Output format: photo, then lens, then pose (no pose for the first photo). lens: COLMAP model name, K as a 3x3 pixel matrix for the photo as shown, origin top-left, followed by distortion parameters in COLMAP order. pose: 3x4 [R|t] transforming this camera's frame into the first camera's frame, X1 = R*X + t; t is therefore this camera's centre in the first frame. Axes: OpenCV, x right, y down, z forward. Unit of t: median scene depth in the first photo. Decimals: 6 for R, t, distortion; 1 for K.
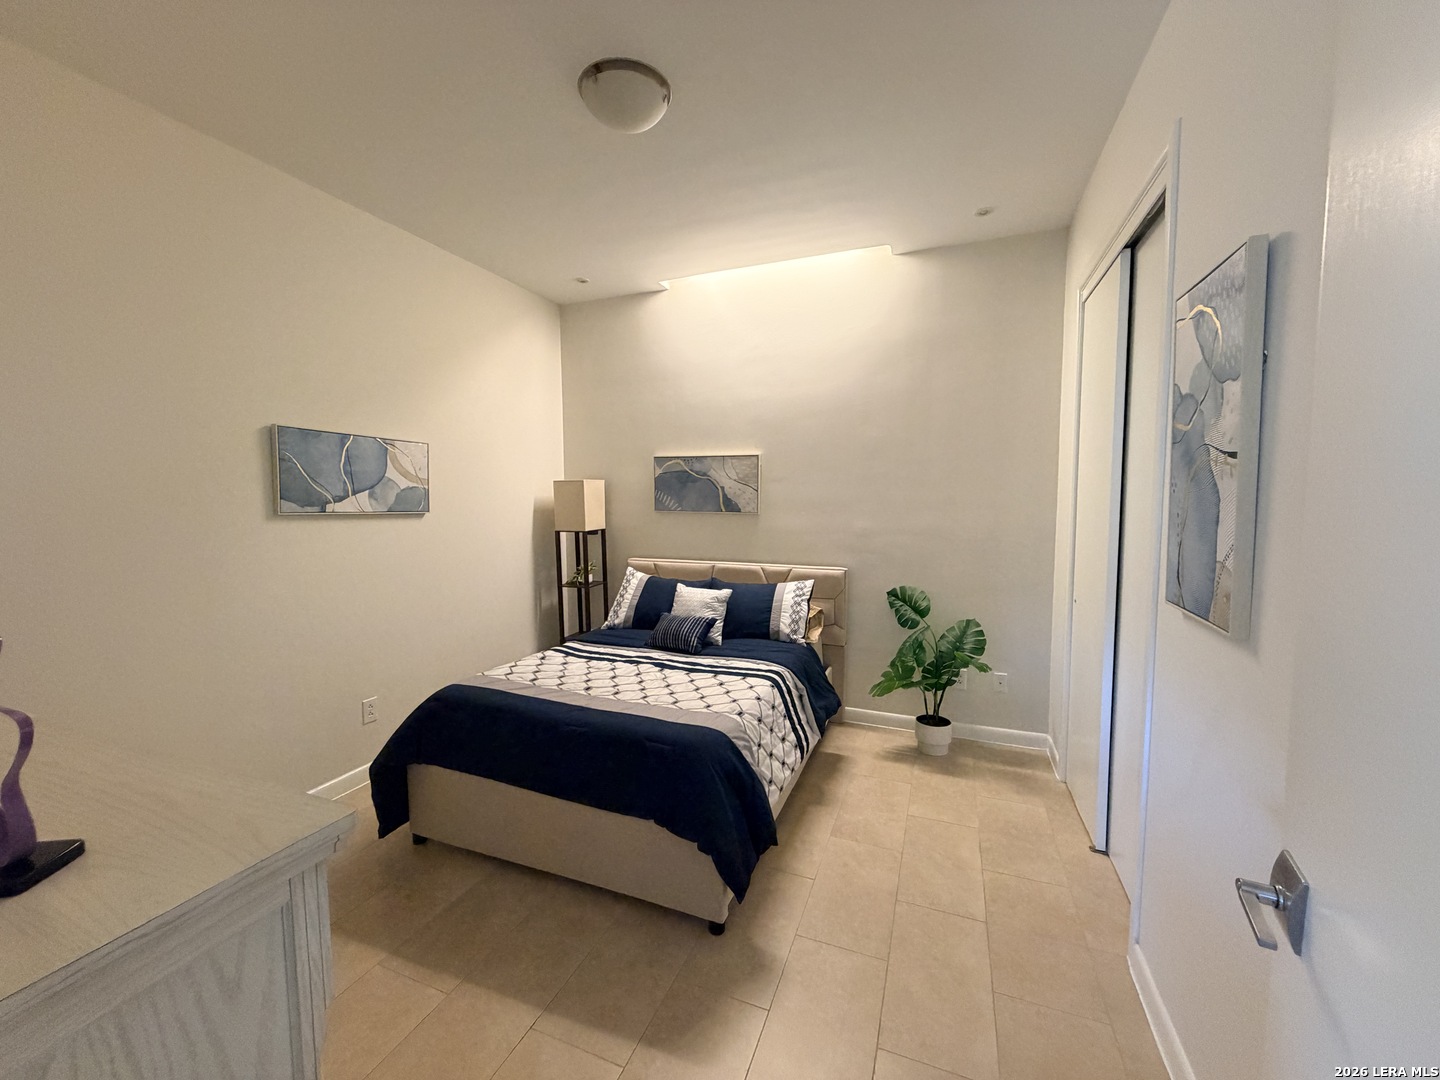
lens RADIAL K [[570.4, 0, 720.0], [0, 570.4, 540.0], [0, 0, 1]] dist [-0.000567, 0.000382]
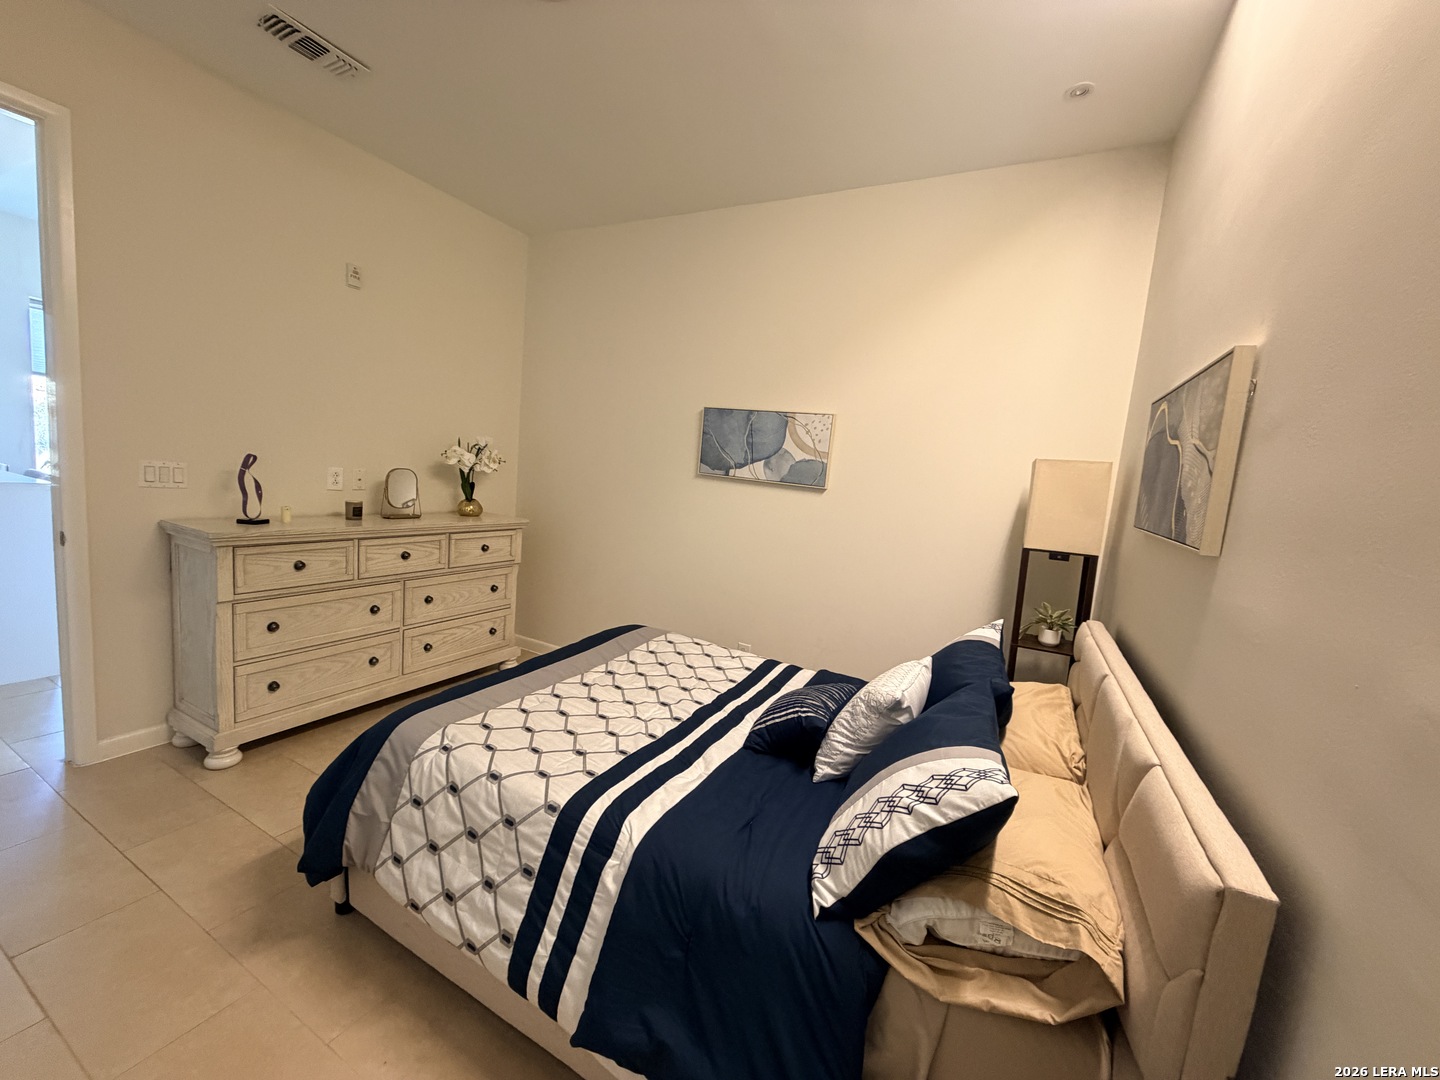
lens RADIAL K [[570.4, 0, 720.0], [0, 570.4, 540.0], [0, 0, 1]] dist [-0.000567, 0.000382]
pose [[-0.104195, 0.114776, -0.987912, 0.512249], [-0.164739, 0.977605, 0.130954, -0.067659], [0.980818, 0.176392, -0.082954, 1.052632]]
